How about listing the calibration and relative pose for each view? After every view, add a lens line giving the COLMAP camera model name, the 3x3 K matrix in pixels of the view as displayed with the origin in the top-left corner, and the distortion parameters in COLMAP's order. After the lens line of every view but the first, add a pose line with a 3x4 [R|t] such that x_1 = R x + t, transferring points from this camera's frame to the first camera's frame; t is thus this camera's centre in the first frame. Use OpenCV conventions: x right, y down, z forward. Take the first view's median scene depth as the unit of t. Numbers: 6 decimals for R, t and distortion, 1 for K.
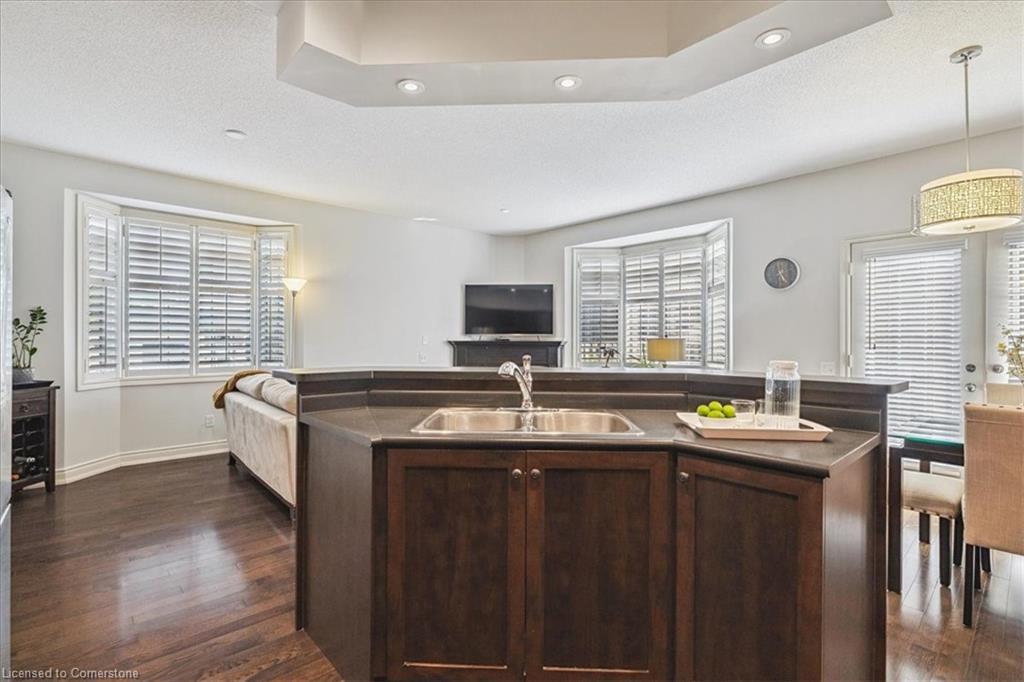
lens RADIAL K [[471.5, 0, 512.0], [0, 471.5, 350.0], [0, 0, 1]] dist [0.000416, 0.000152]
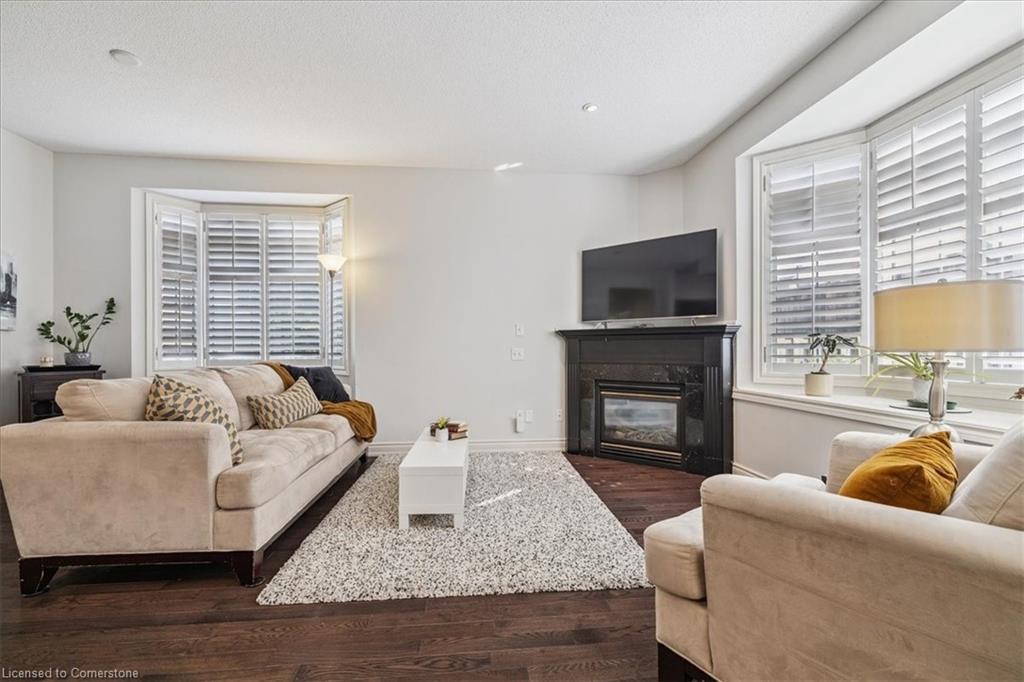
lens RADIAL K [[436.0, 0, 506.8], [0, 436.0, 352.7], [0, 0, 1]] dist [-0.000596, 0.000072]
pose [[0.806227, -0.000666, -0.591606, 0.202817], [-0.009624, 0.999852, -0.014240, 0.024571], [0.591528, 0.017174, 0.806102, 0.433672]]
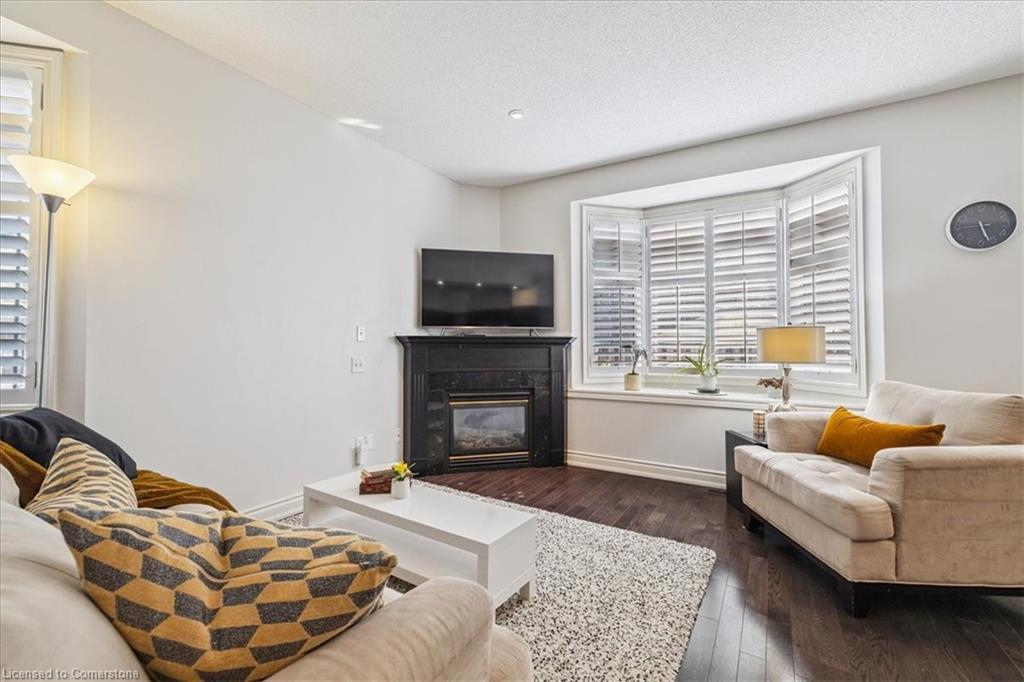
lens RADIAL K [[433.2, 0, 512.0], [0, 433.2, 341.0], [0, 0, 1]] dist [0.001757, 0.000100]
pose [[0.958100, 0.000675, 0.286435, -0.157125], [0.009972, 0.999312, -0.035711, 0.008705], [-0.286262, 0.037071, 0.957434, 0.432721]]
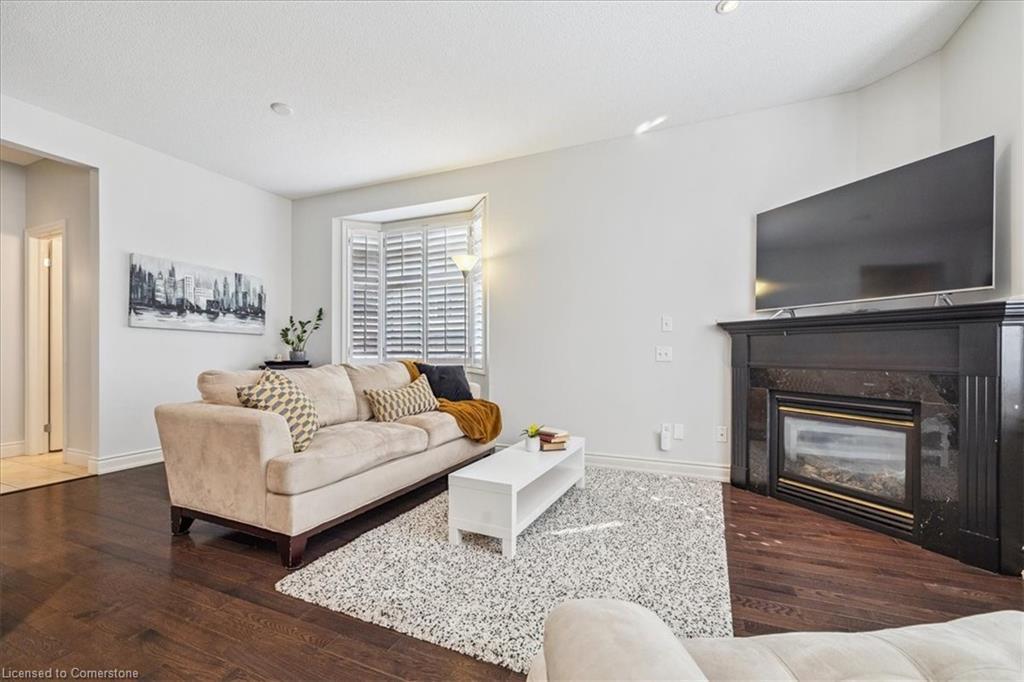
lens RADIAL K [[436.8, 0, 509.2], [0, 436.8, 355.6], [0, 0, 1]] dist [0.001617, 0.000444]
pose [[0.409659, 0.003812, -0.912231, 0.238099], [-0.020614, 0.999775, -0.005080, 0.025828], [0.912006, 0.020886, 0.409645, 0.585598]]
